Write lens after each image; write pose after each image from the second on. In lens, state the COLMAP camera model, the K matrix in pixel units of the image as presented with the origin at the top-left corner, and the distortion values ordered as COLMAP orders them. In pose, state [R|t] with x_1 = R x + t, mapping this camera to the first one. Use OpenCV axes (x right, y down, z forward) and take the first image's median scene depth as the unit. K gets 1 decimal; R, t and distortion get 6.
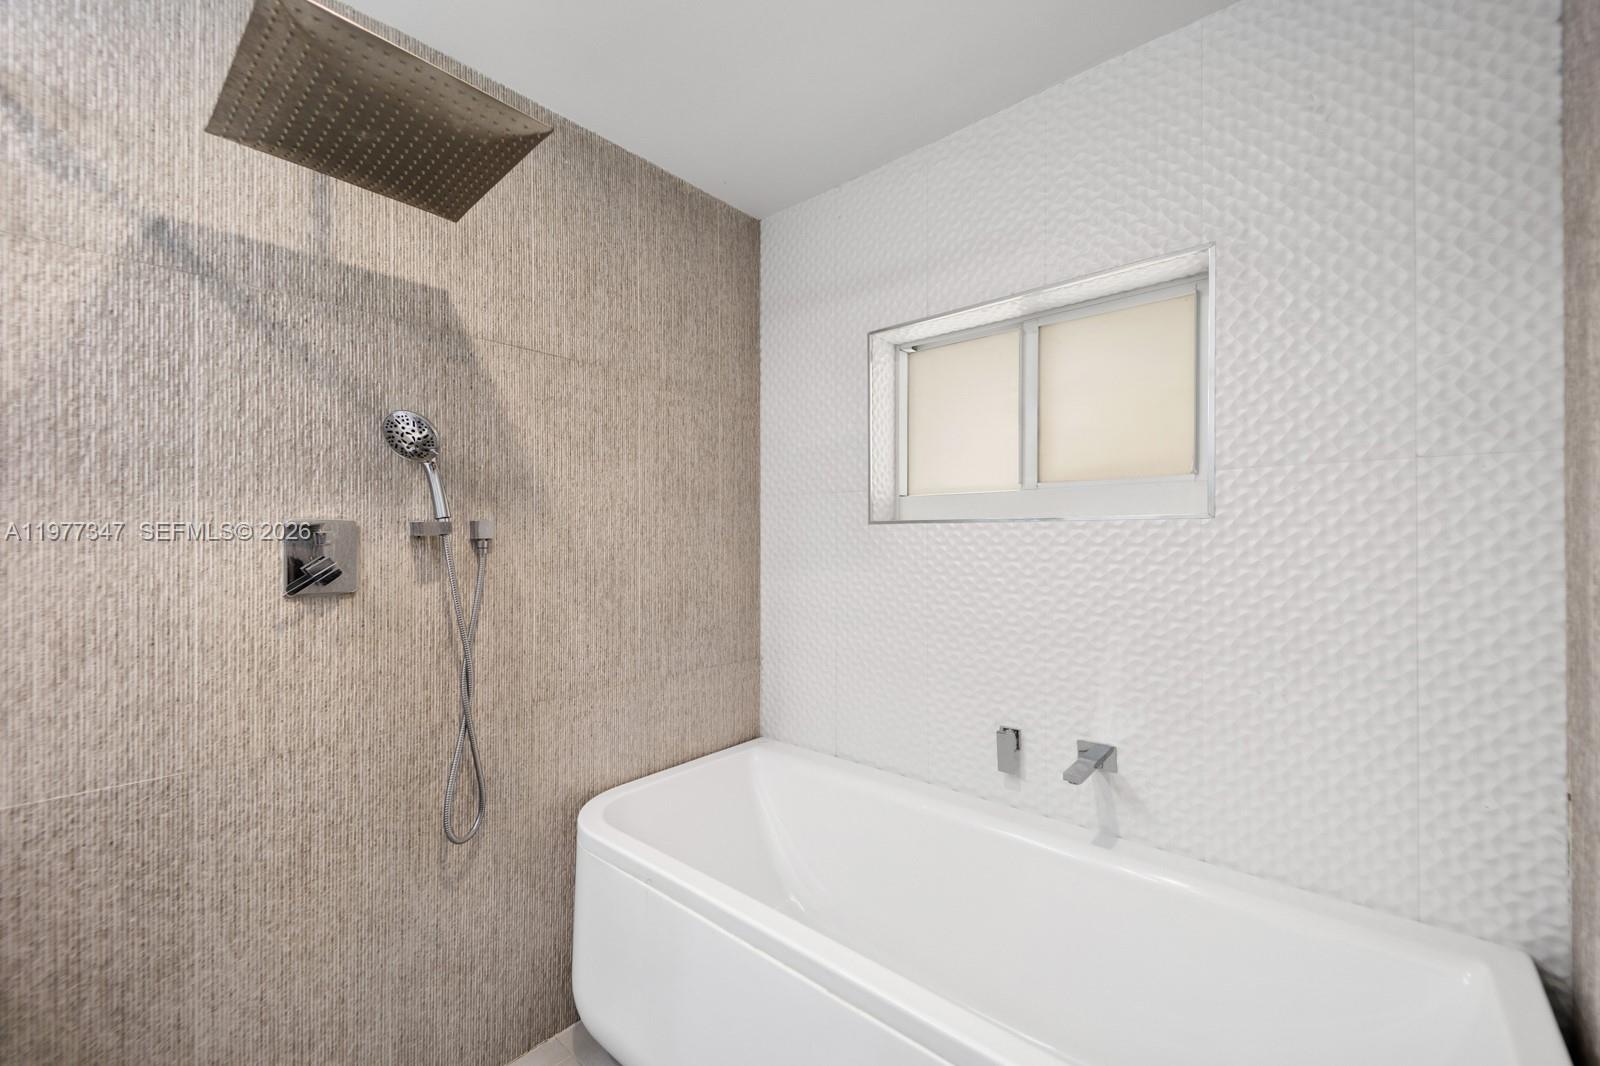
lens RADIAL K [[646.0, 0, 818.6], [0, 646.0, 541.5], [0, 0, 1]] dist [0.012182, -0.007801]
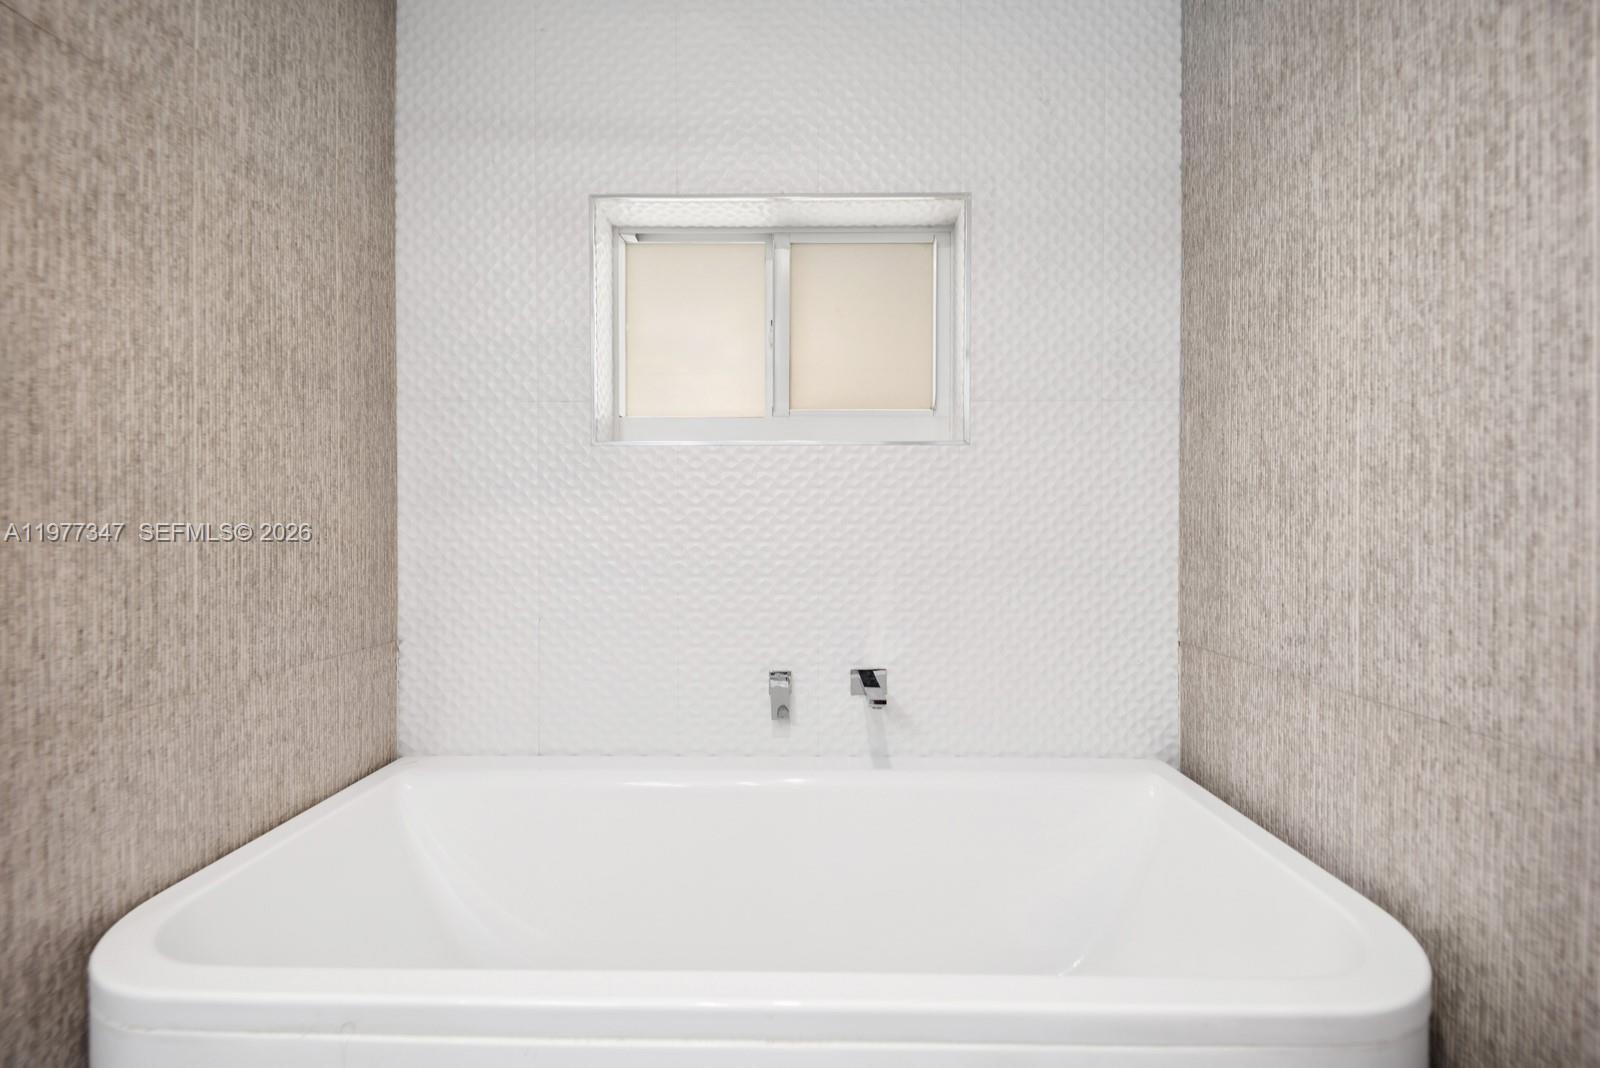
lens RADIAL K [[646.0, 0, 847.8], [0, 646.0, 526.8], [0, 0, 1]] dist [0.012182, -0.007801]
pose [[0.768592, -0.009349, 0.639671, -0.205293], [0.006318, 0.999955, 0.007023, 0.076340], [-0.639708, -0.001357, 0.768617, 0.229988]]
